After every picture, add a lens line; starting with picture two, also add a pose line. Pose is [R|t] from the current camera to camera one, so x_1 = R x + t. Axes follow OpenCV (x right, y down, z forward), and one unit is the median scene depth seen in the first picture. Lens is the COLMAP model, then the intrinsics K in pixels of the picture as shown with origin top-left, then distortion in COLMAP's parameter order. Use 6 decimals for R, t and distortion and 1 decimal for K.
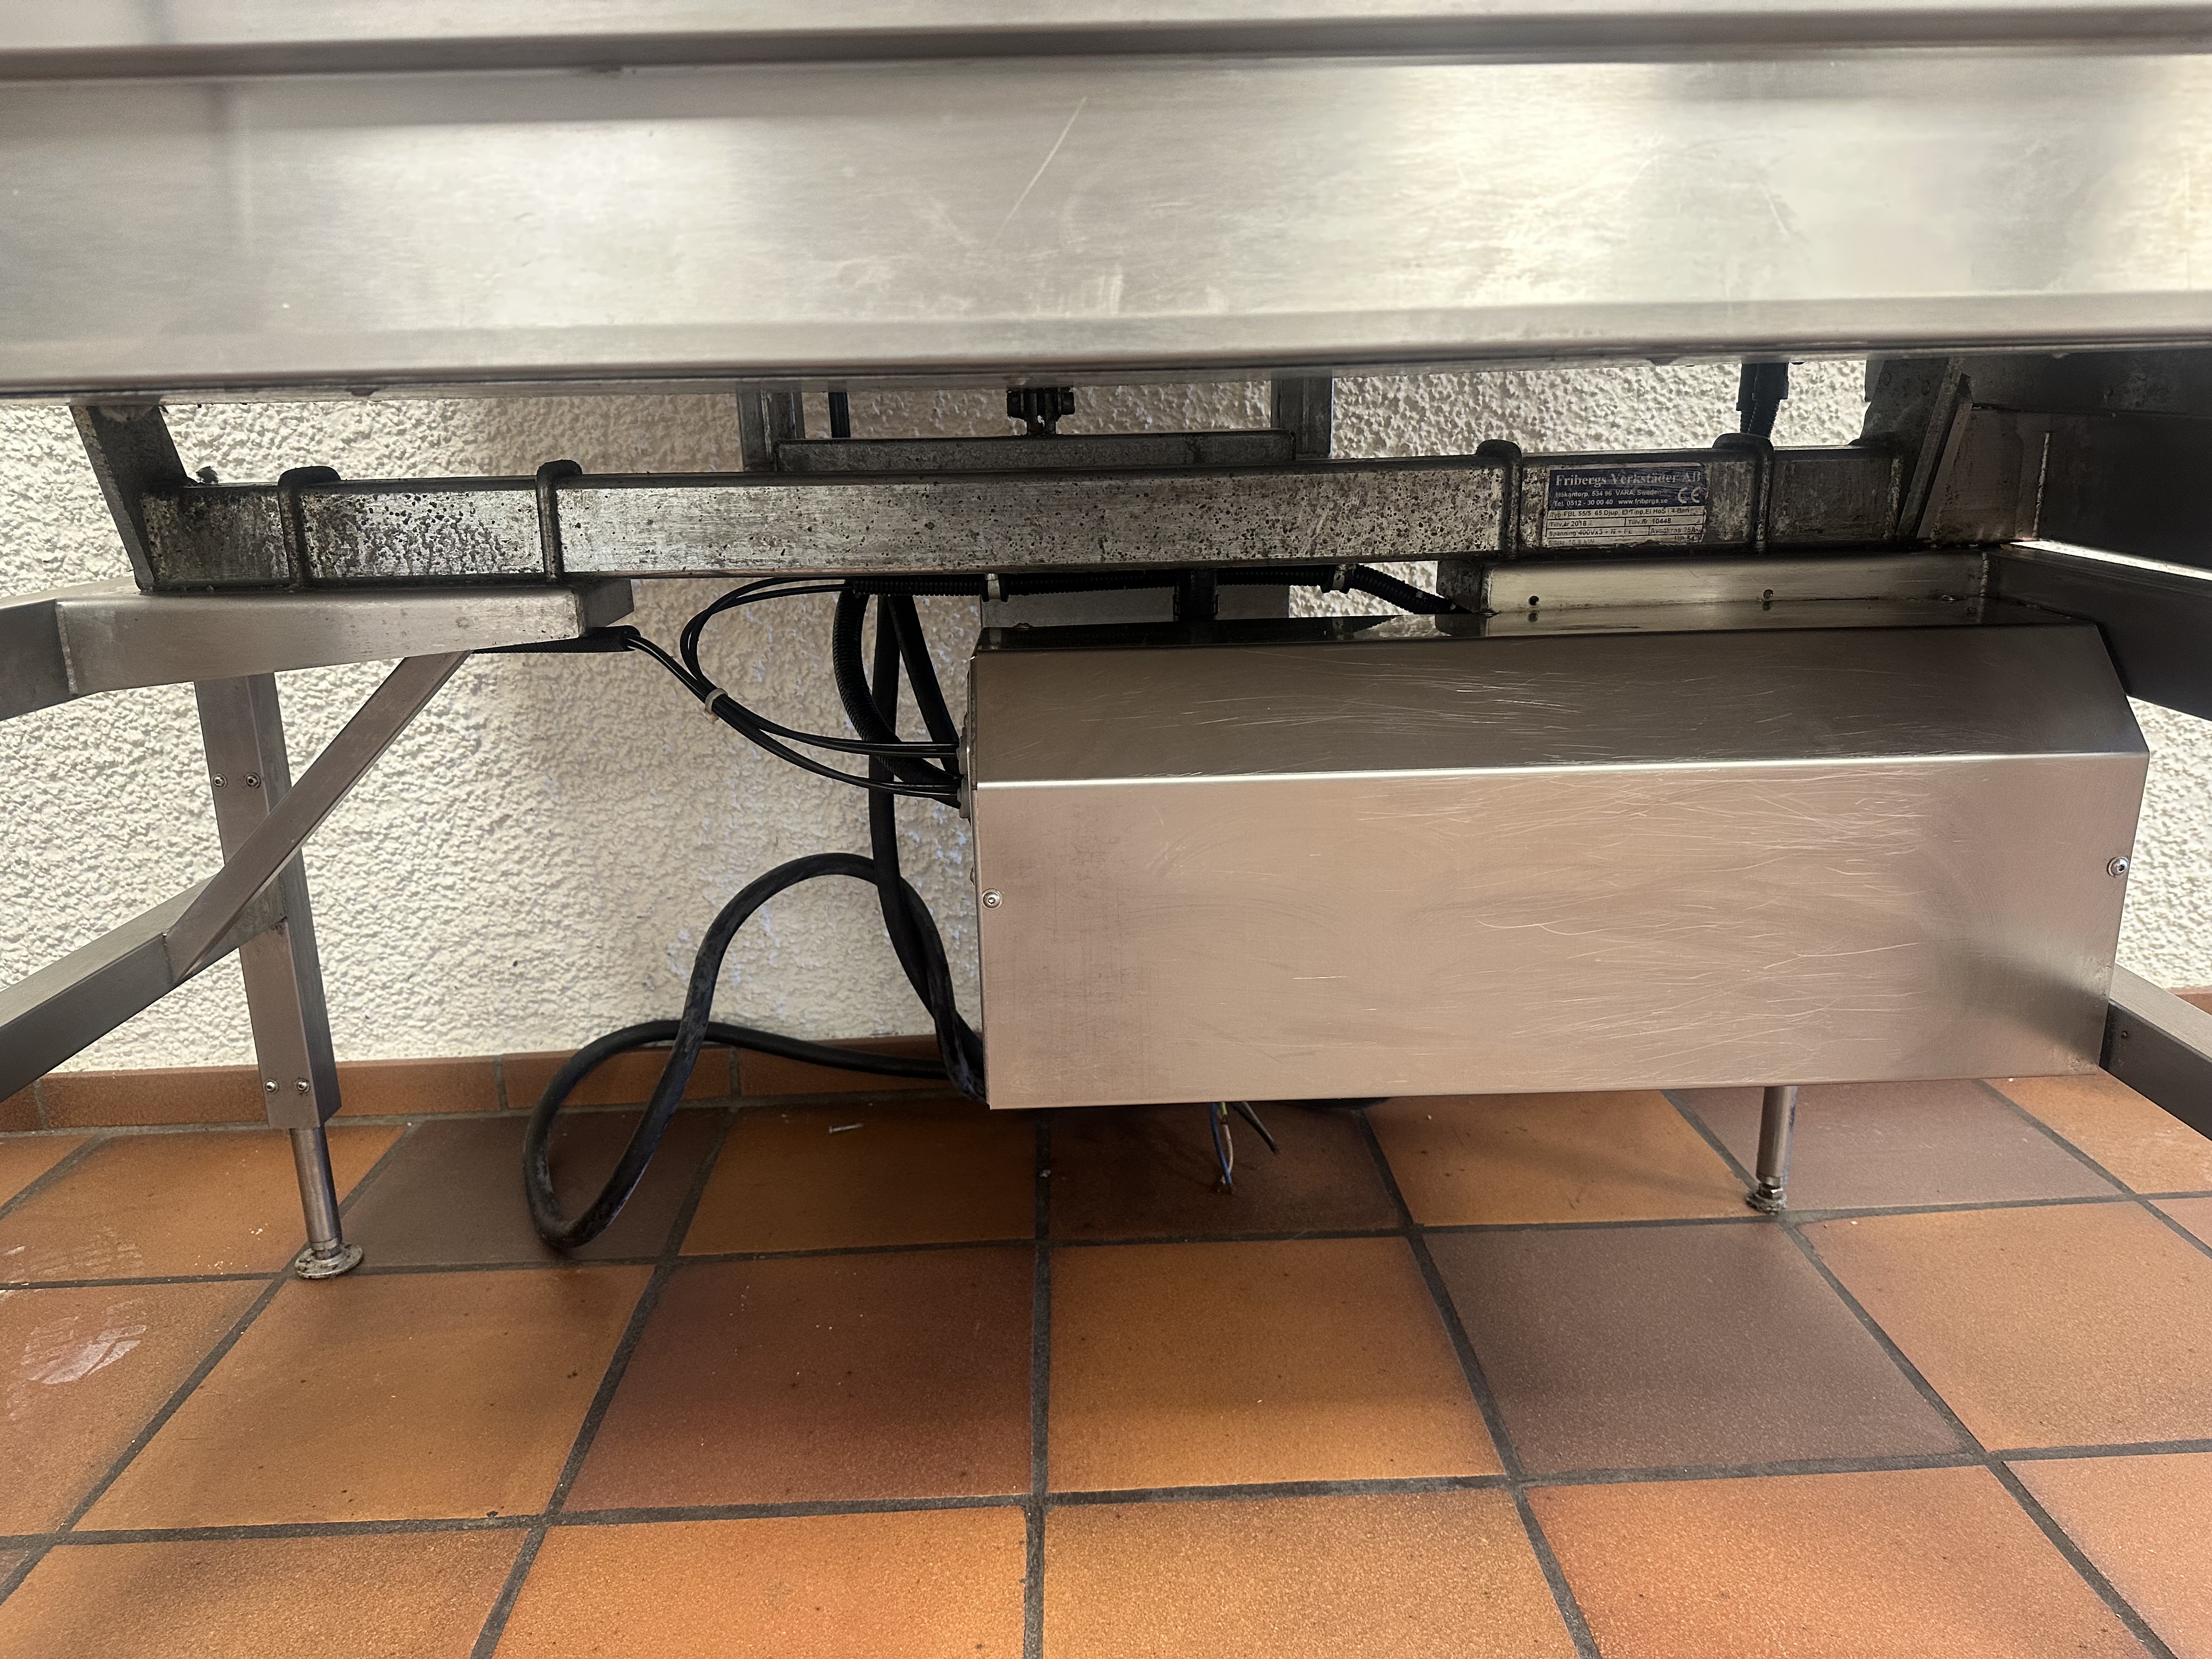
lens RADIAL K [[1557.0, 0, 1103.7], [0, 1557.0, 820.0], [0, 0, 1]] dist [-0.031265, 0.003698]
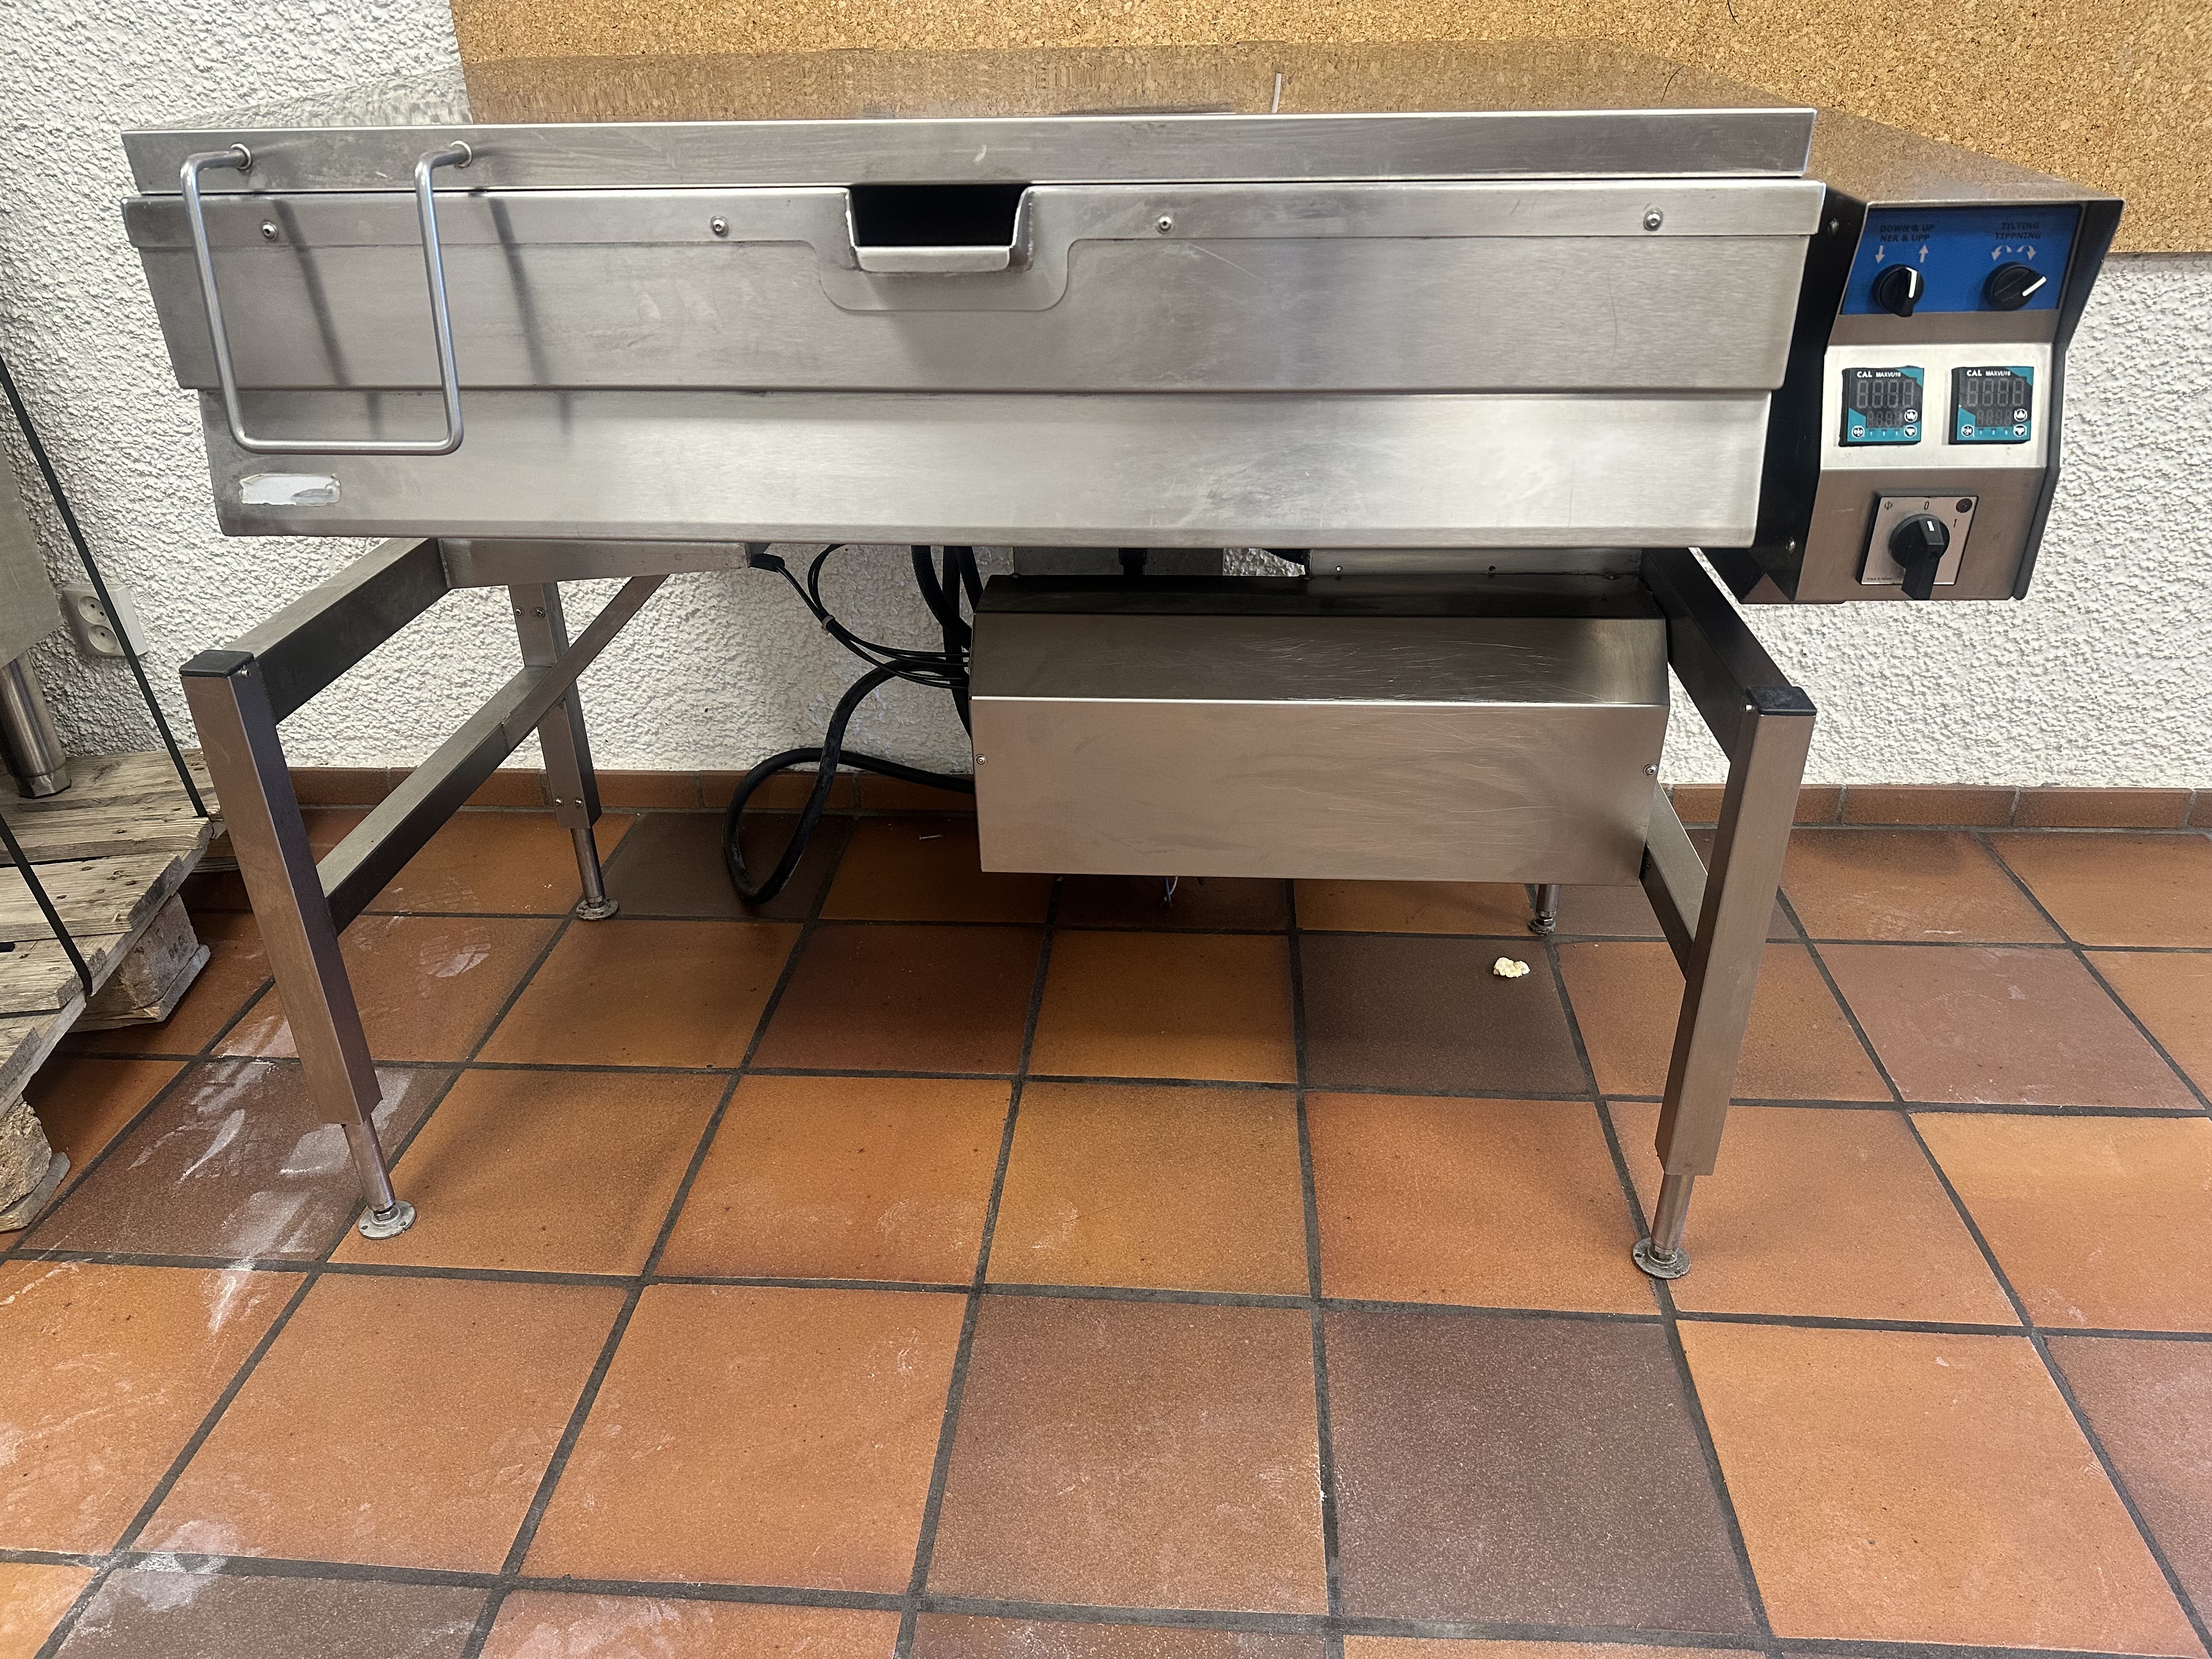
lens RADIAL K [[1574.2, 0, 1106.0], [0, 1574.2, 829.5], [0, 0, 1]] dist [0.003921, -0.009467]
pose [[0.994381, 0.053690, -0.091232, 0.179339], [-0.029491, 0.968220, 0.248354, -0.241484], [0.101667, -0.244268, 0.964363, -0.555367]]
